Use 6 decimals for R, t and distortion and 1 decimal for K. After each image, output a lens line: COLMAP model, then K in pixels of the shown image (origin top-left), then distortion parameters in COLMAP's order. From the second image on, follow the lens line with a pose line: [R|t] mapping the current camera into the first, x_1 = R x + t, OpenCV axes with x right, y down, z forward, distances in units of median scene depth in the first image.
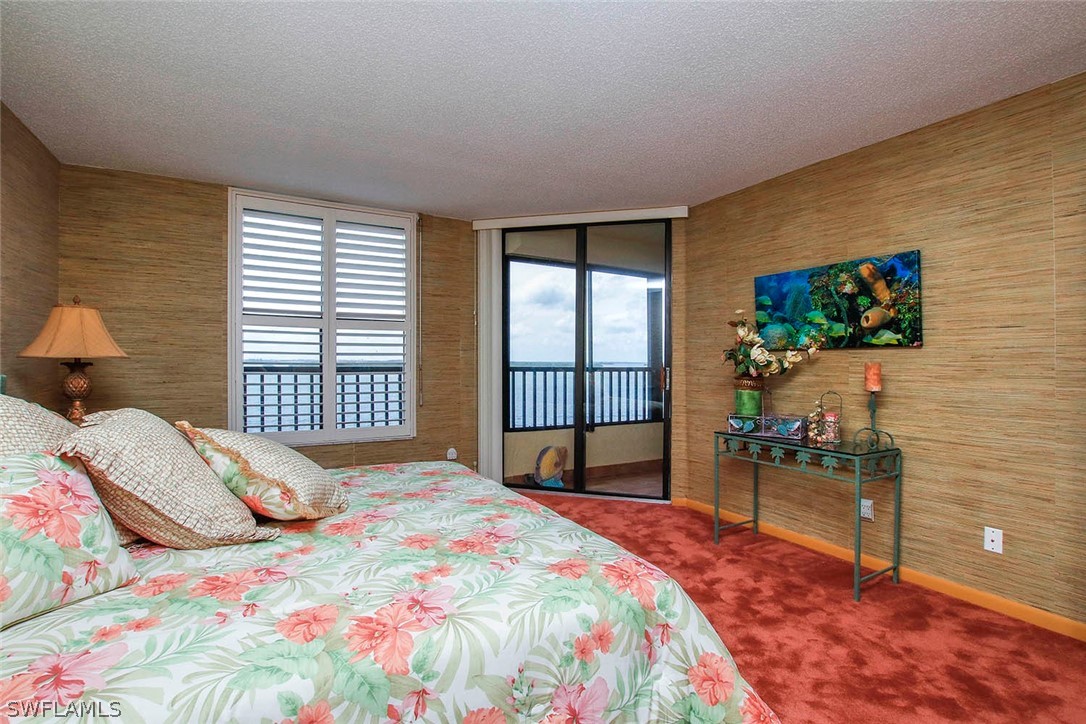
lens RADIAL K [[510.3, 0, 545.6], [0, 510.3, 358.5], [0, 0, 1]] dist [0.001694, 0.000348]
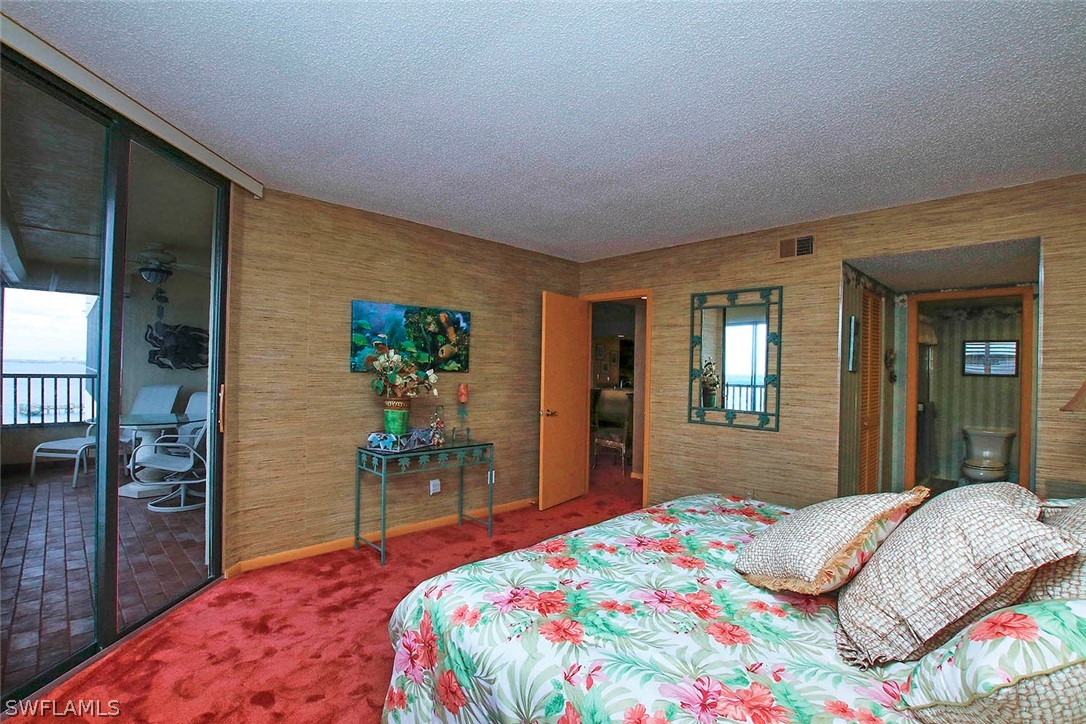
lens RADIAL K [[510.3, 0, 548.6], [0, 510.3, 365.6], [0, 0, 1]] dist [0.001694, 0.000348]
pose [[-0.252035, -0.006871, 0.967694, -0.819405], [-0.029574, 0.999562, -0.000605, -0.046872], [-0.967266, -0.028771, -0.252128, 1.067584]]
